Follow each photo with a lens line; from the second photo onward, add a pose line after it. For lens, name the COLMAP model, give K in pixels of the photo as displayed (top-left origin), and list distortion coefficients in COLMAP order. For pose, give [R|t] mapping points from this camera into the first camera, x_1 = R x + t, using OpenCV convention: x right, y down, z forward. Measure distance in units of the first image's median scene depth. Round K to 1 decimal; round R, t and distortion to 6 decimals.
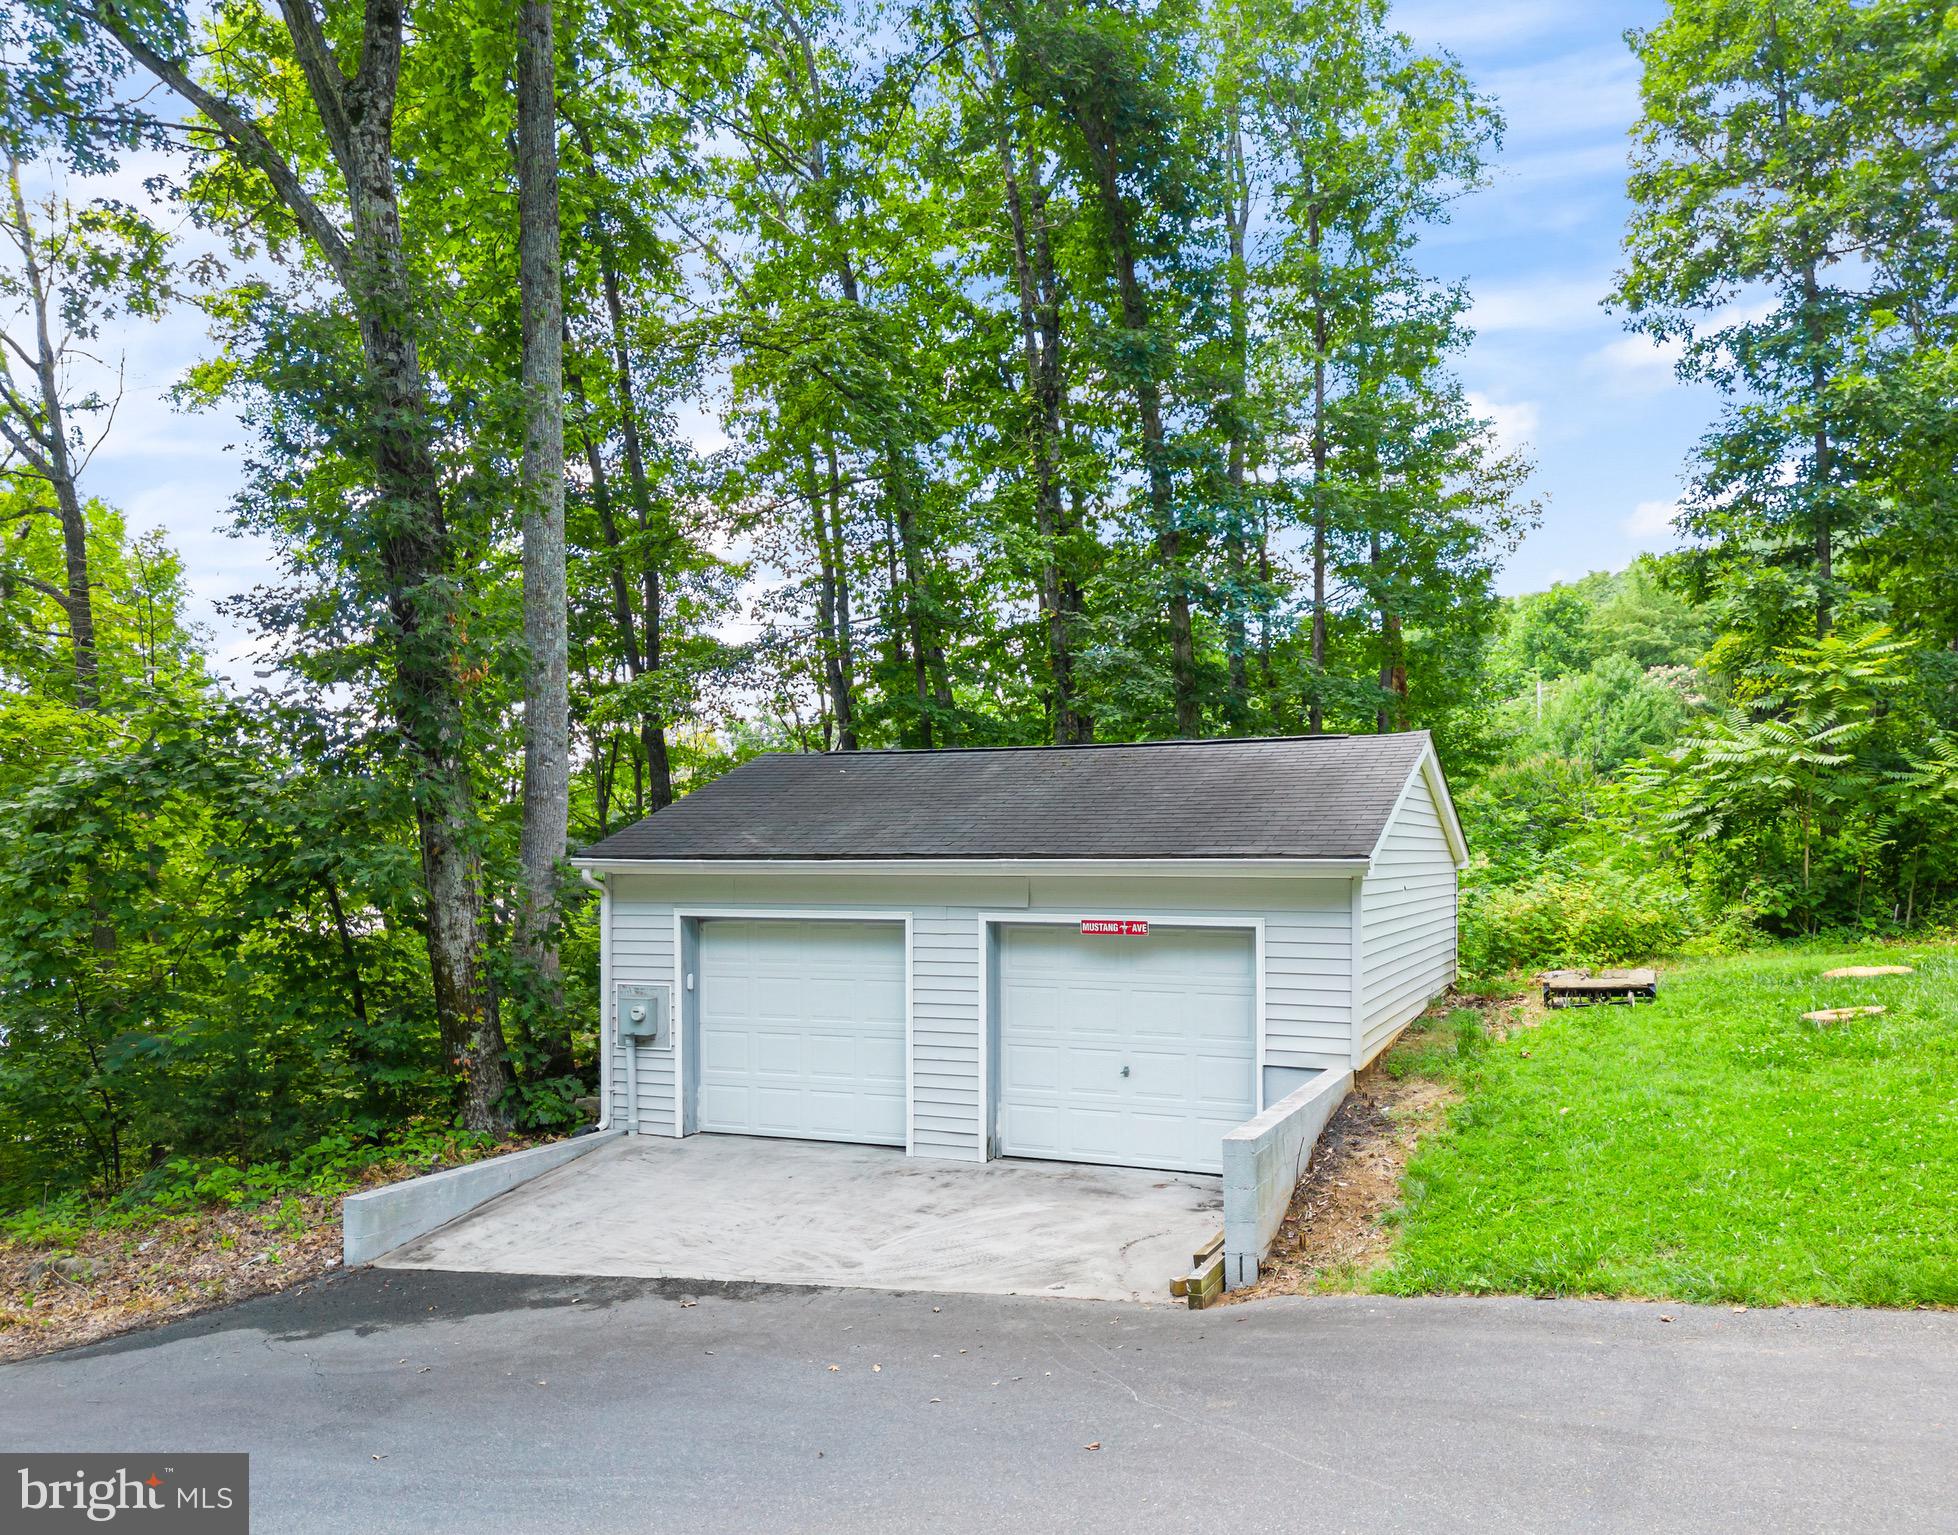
lens RADIAL K [[1436.0, 0, 954.6], [0, 1436.0, 758.8], [0, 0, 1]] dist [0.090872, -0.098302]
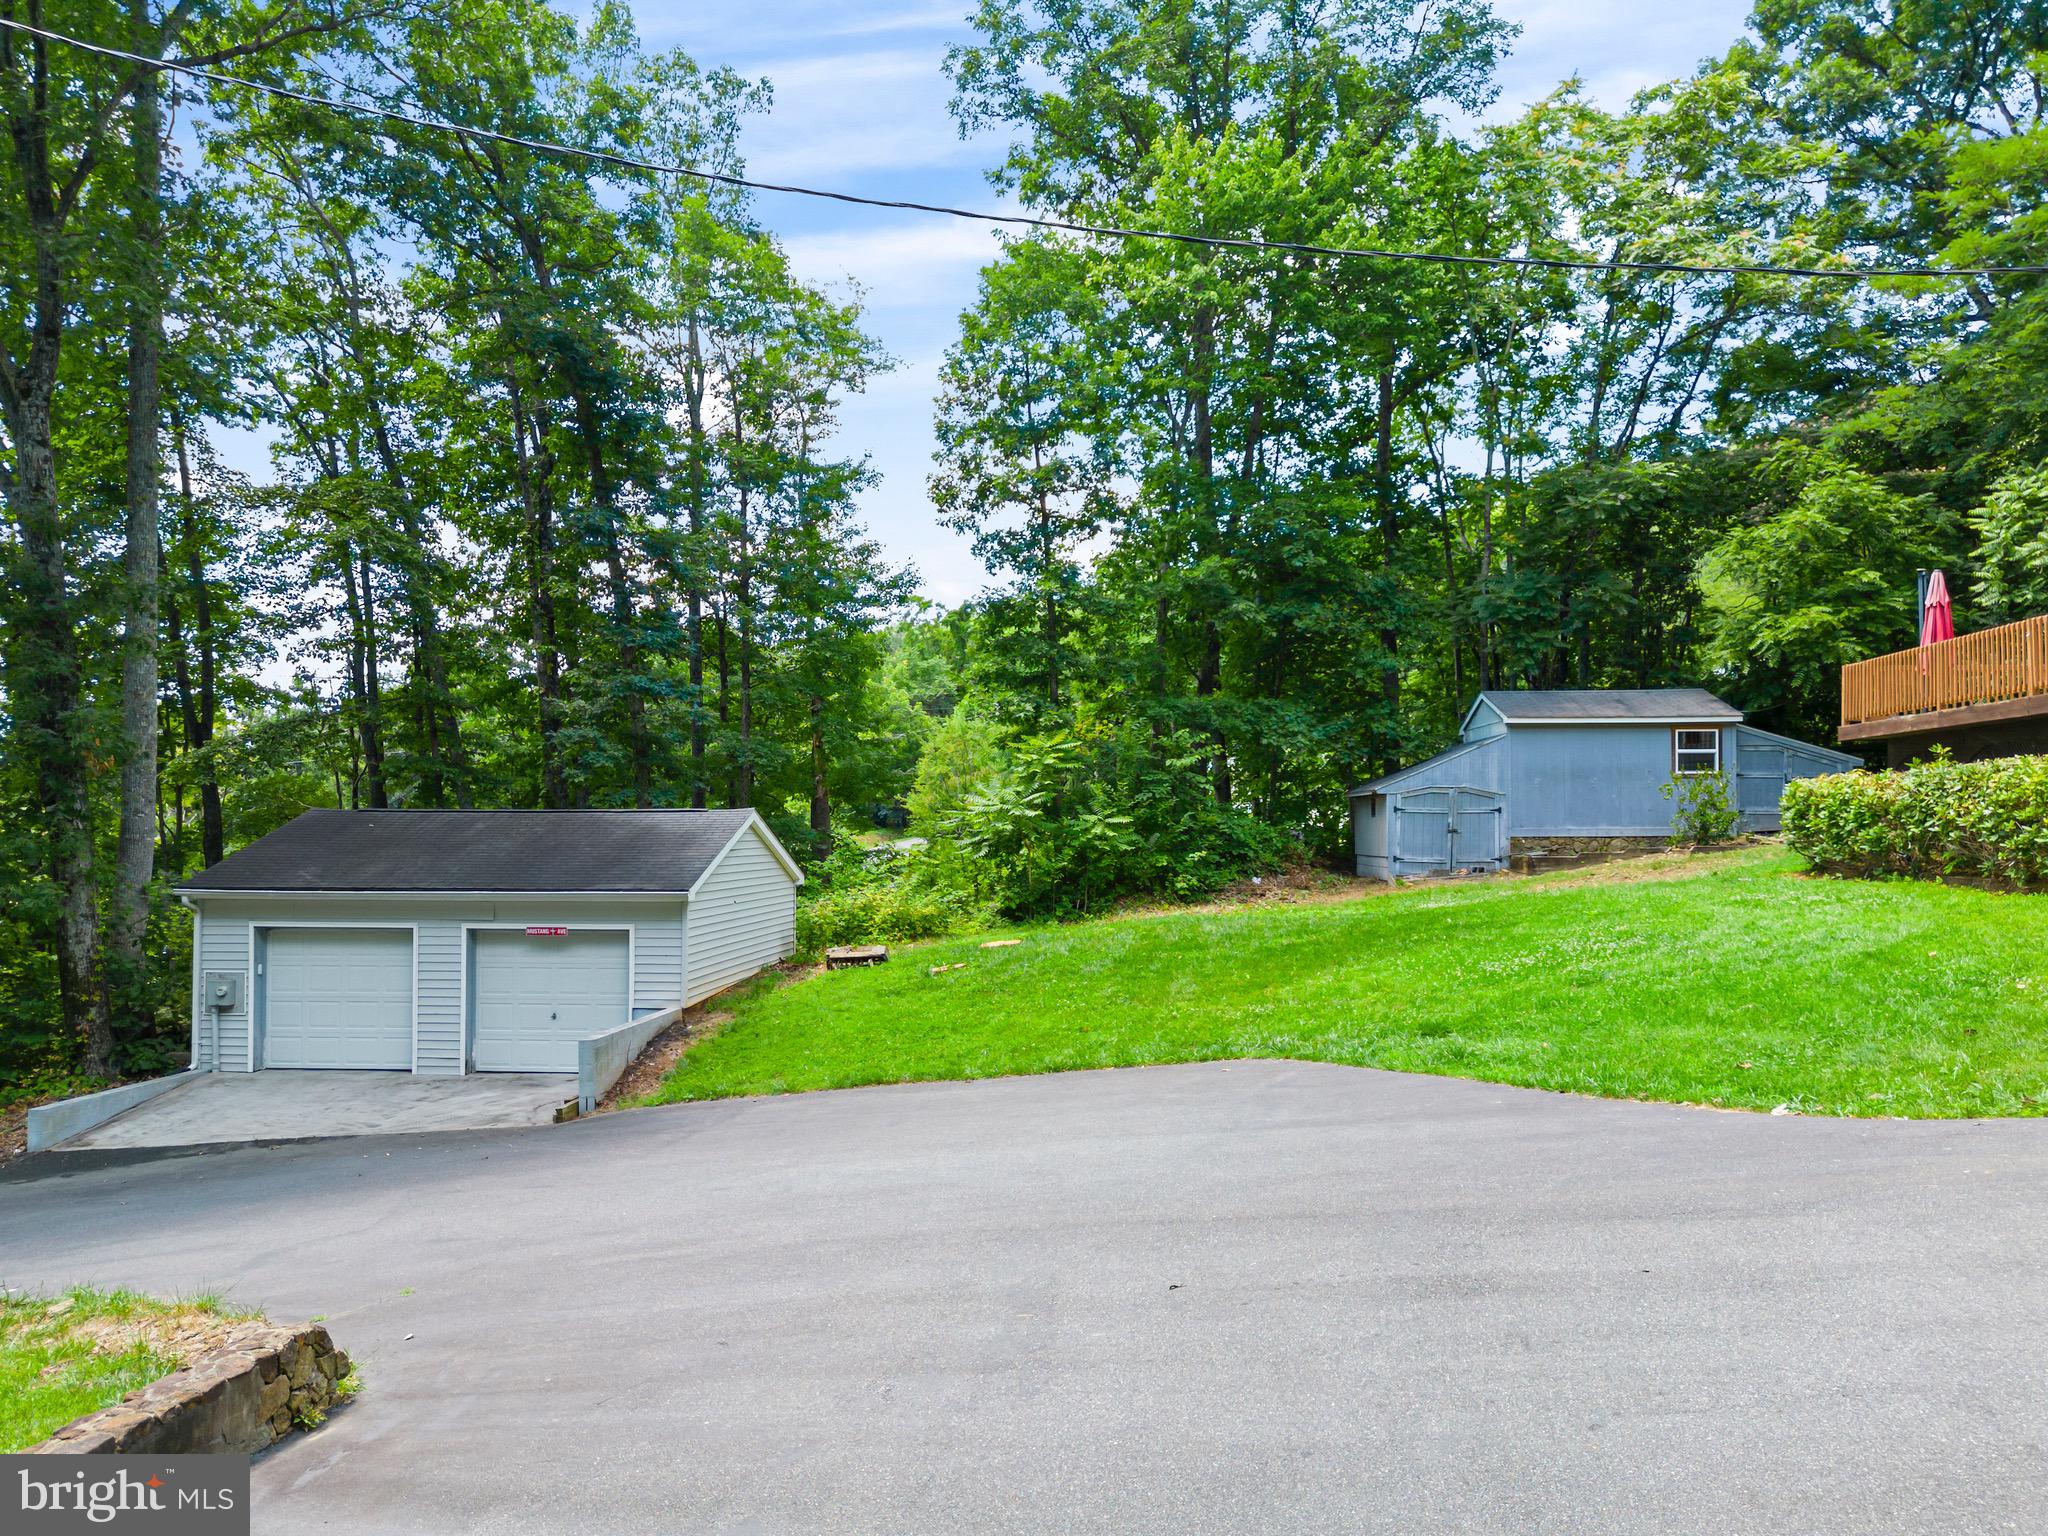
lens RADIAL K [[1532.5, 0, 1024.0], [0, 1532.5, 768.0], [0, 0, 1]] dist [0.052076, -0.064664]
pose [[0.946820, 0.017457, 0.321289, 0.050293], [-0.027924, 0.999218, 0.027999, -0.124314], [-0.320549, -0.035482, 0.946567, -0.781686]]
